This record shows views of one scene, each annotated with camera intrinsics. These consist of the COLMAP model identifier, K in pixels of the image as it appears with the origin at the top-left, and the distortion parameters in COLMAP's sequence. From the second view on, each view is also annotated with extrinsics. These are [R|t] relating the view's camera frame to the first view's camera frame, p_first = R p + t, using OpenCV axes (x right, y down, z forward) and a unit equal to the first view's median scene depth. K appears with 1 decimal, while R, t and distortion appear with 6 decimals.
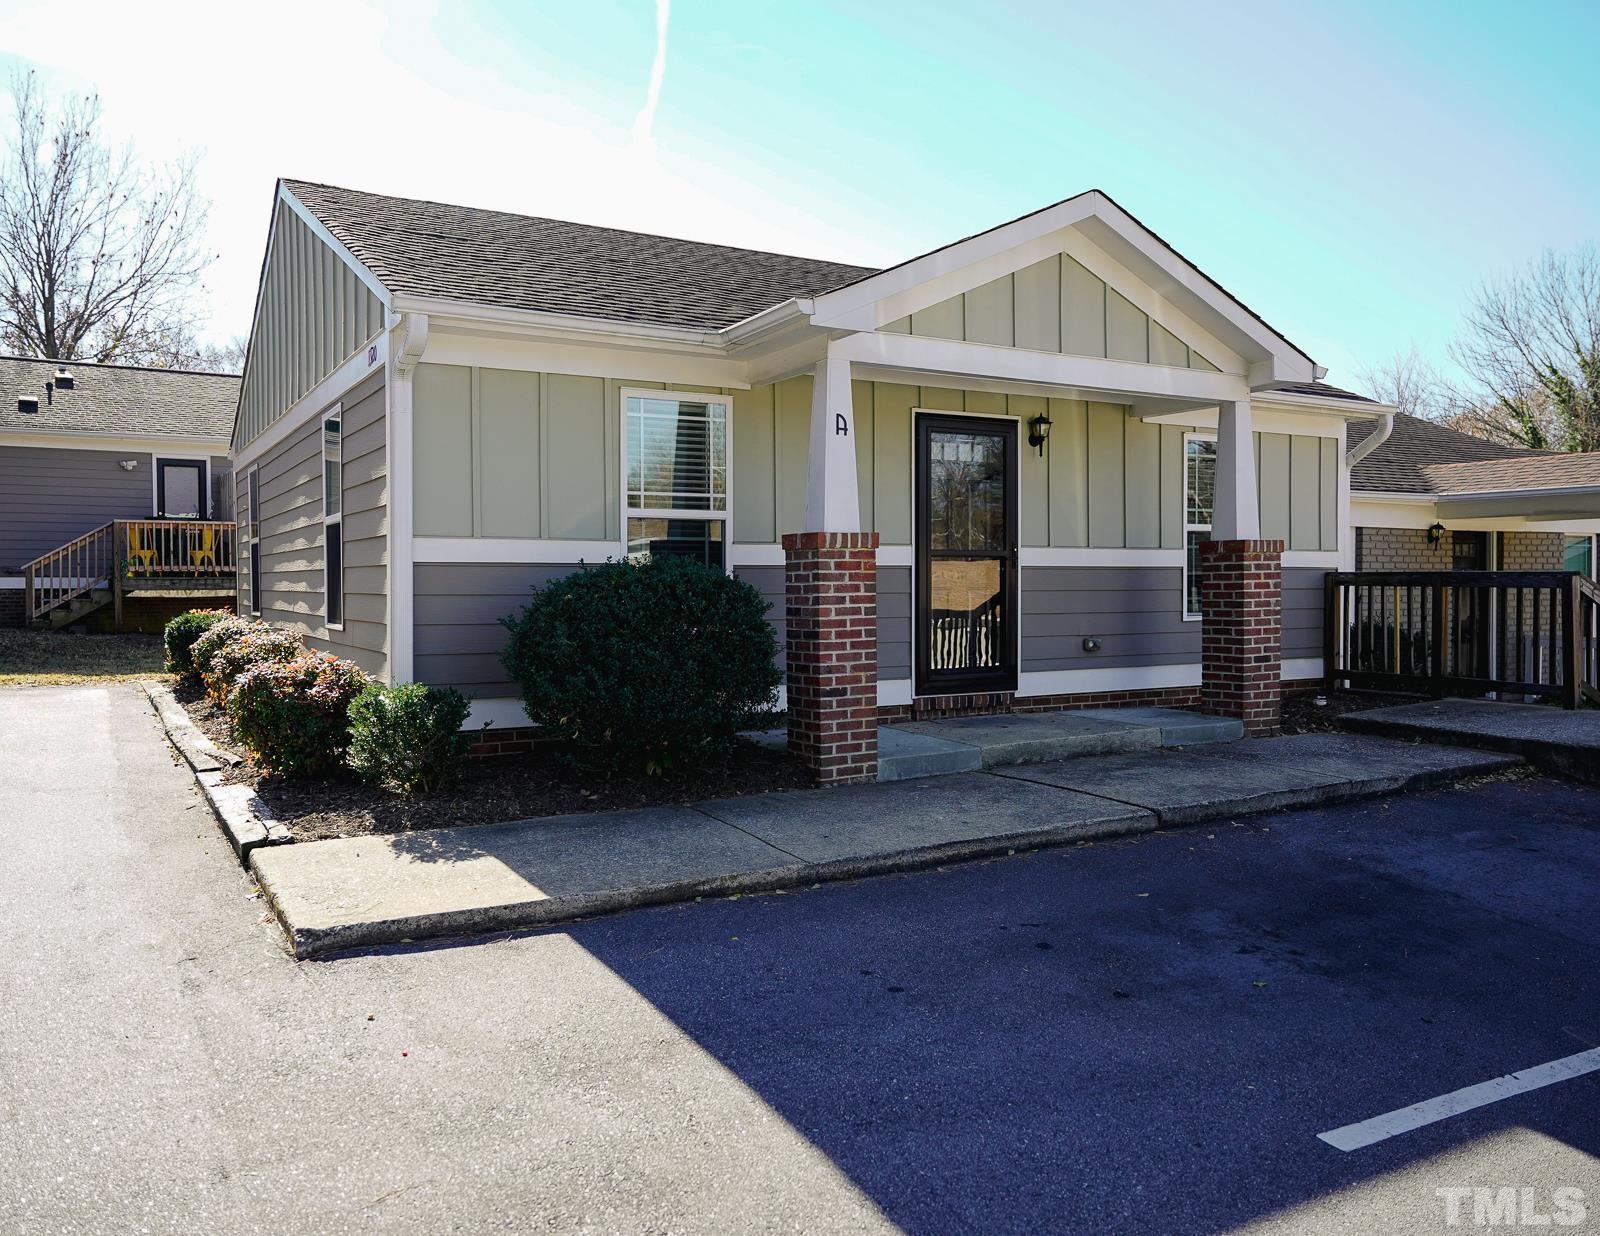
lens RADIAL K [[1198.8, 0, 733.8], [0, 1198.8, 613.8], [0, 0, 1]] dist [-0.009133, 0.001825]
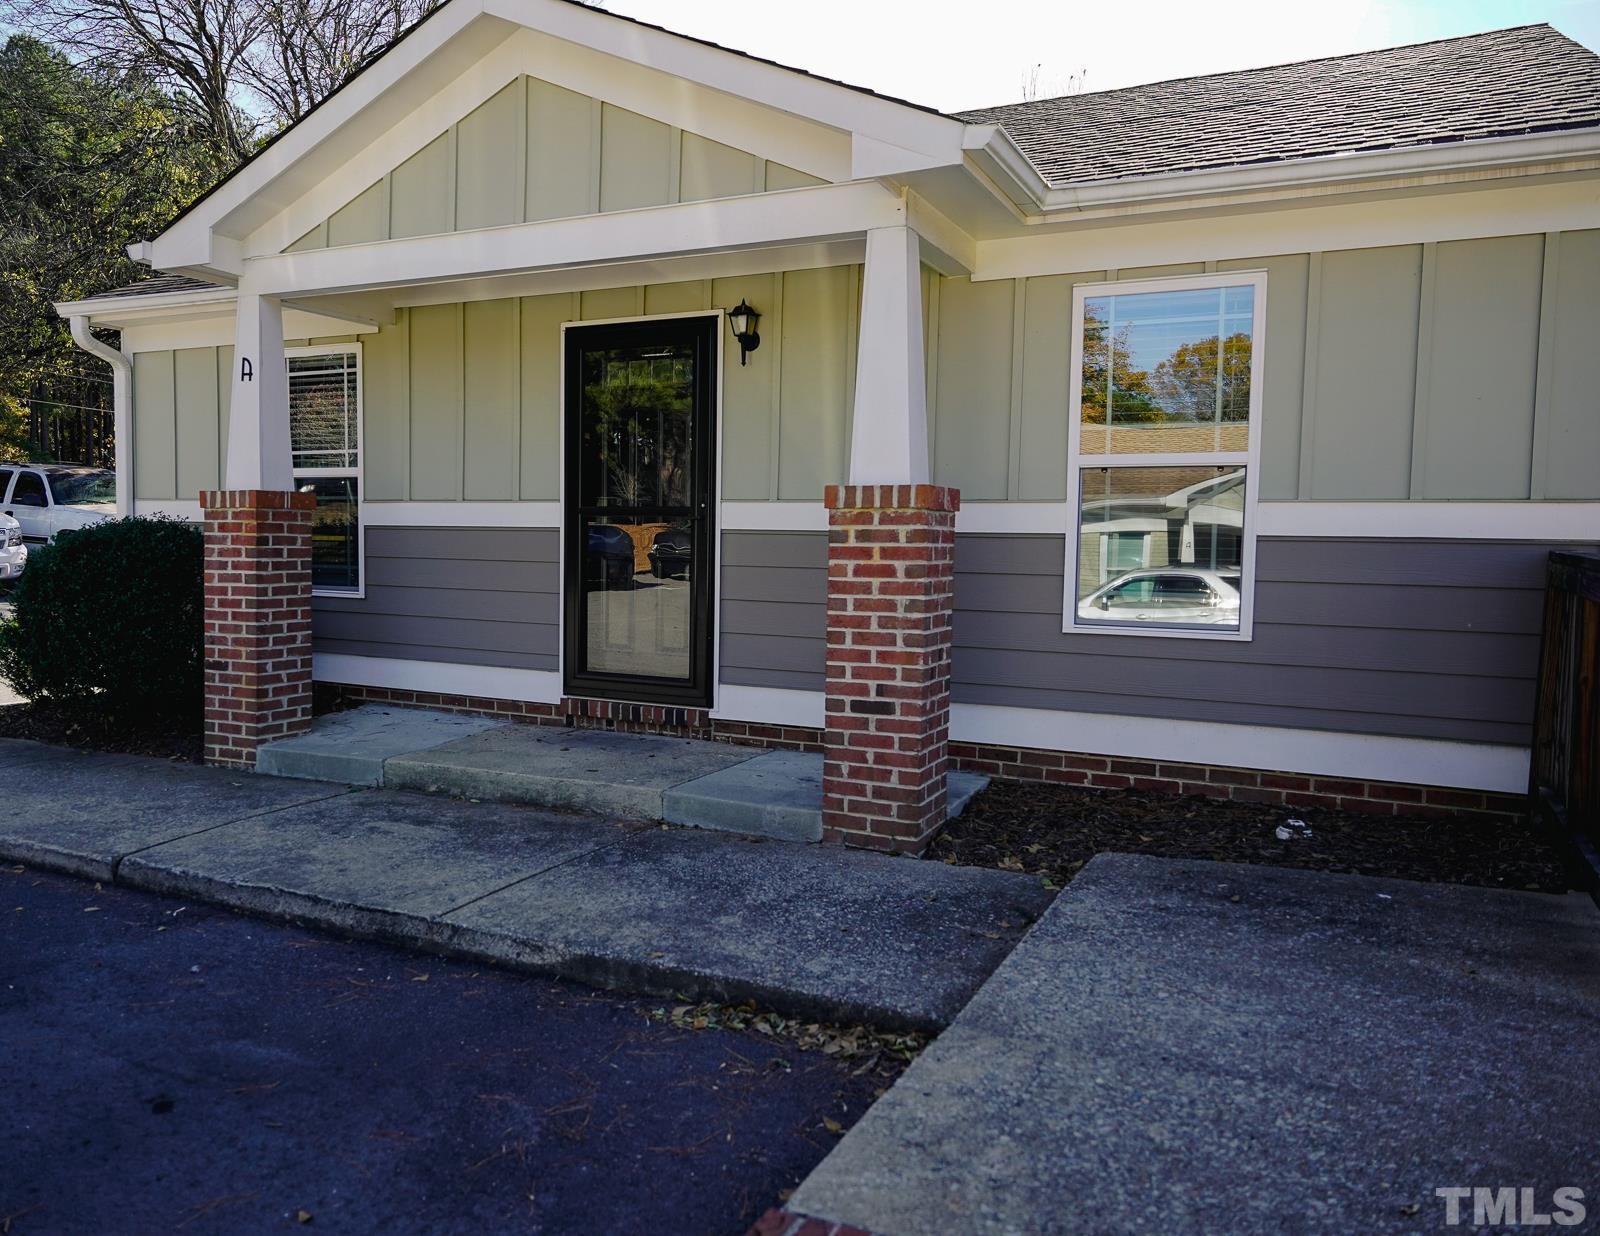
lens RADIAL K [[1198.8, 0, 733.8], [0, 1198.8, 613.8], [0, 0, 1]] dist [-0.009133, 0.001825]
pose [[0.566380, 0.068352, -0.821305, 0.936611], [-0.036060, 0.997656, 0.058161, -0.036746], [0.823355, -0.003325, 0.567517, 0.712369]]
